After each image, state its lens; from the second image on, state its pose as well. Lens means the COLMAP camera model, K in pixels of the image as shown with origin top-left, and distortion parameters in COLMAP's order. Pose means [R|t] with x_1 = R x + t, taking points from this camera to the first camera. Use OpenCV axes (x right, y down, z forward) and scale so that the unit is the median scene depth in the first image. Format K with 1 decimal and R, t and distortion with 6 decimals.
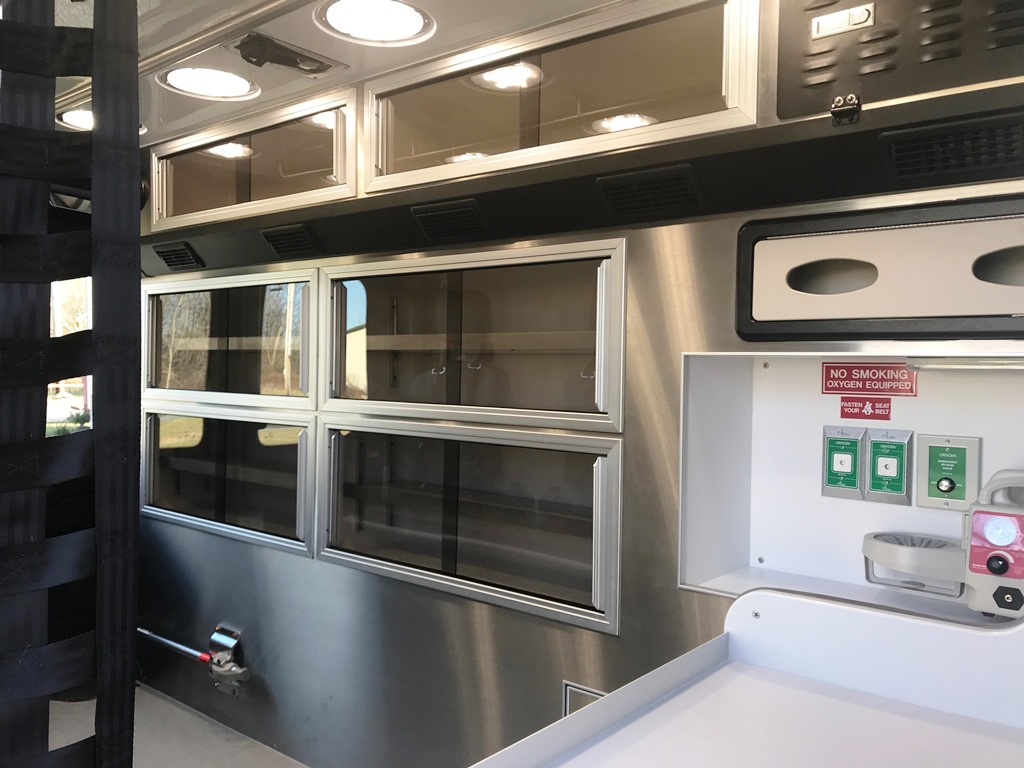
lens RADIAL K [[843.7, 0, 519.9], [0, 843.7, 382.8], [0, 0, 1]] dist [0.046389, -0.062853]
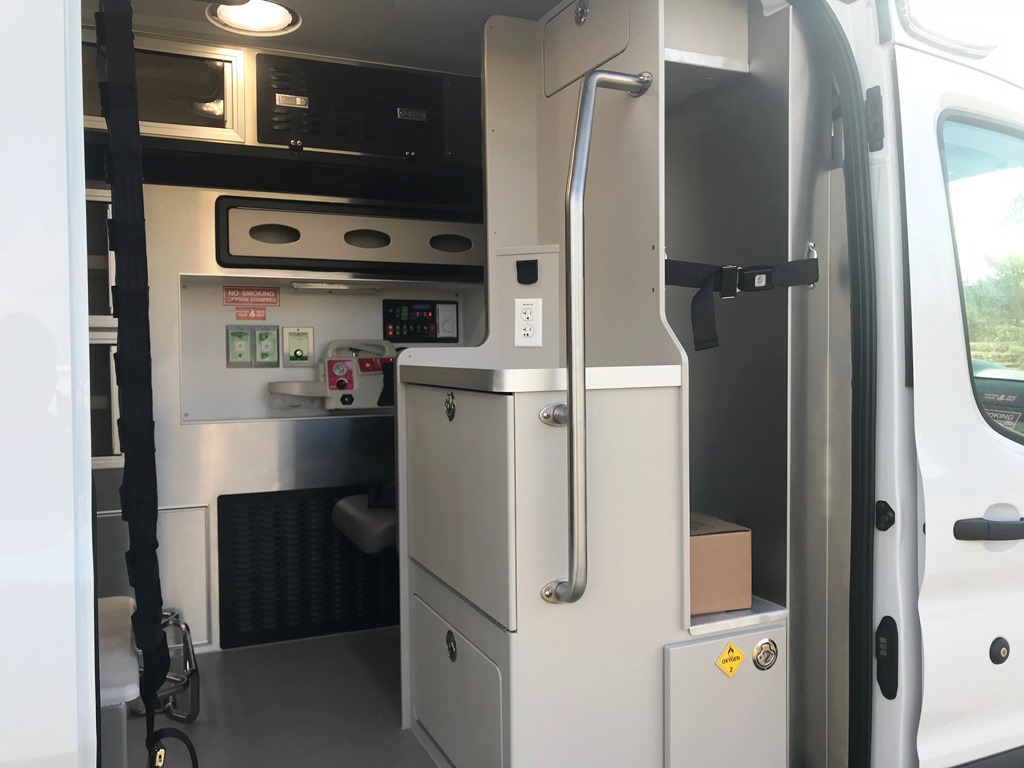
lens RADIAL K [[843.7, 0, 511.7], [0, 843.7, 386.6], [0, 0, 1]] dist [0.046389, -0.062853]
pose [[0.456436, -0.056533, 0.887958, -0.893242], [0.029076, 0.998394, 0.048618, 0.111366], [-0.889281, 0.003627, 0.457347, -0.249633]]
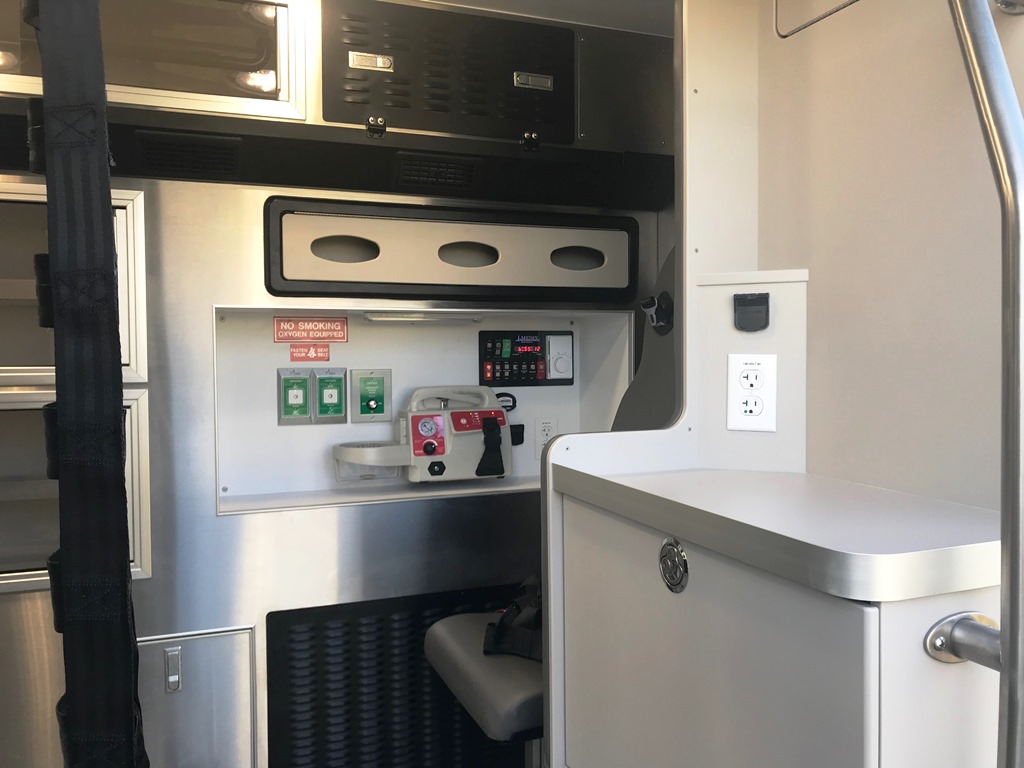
lens RADIAL K [[843.7, 0, 514.2], [0, 843.7, 389.9], [0, 0, 1]] dist [0.046389, -0.062853]
pose [[0.495656, -0.059707, 0.866464, -0.565073], [0.028412, 0.998215, 0.052533, 0.028232], [-0.868054, -0.001420, 0.496468, 0.097389]]
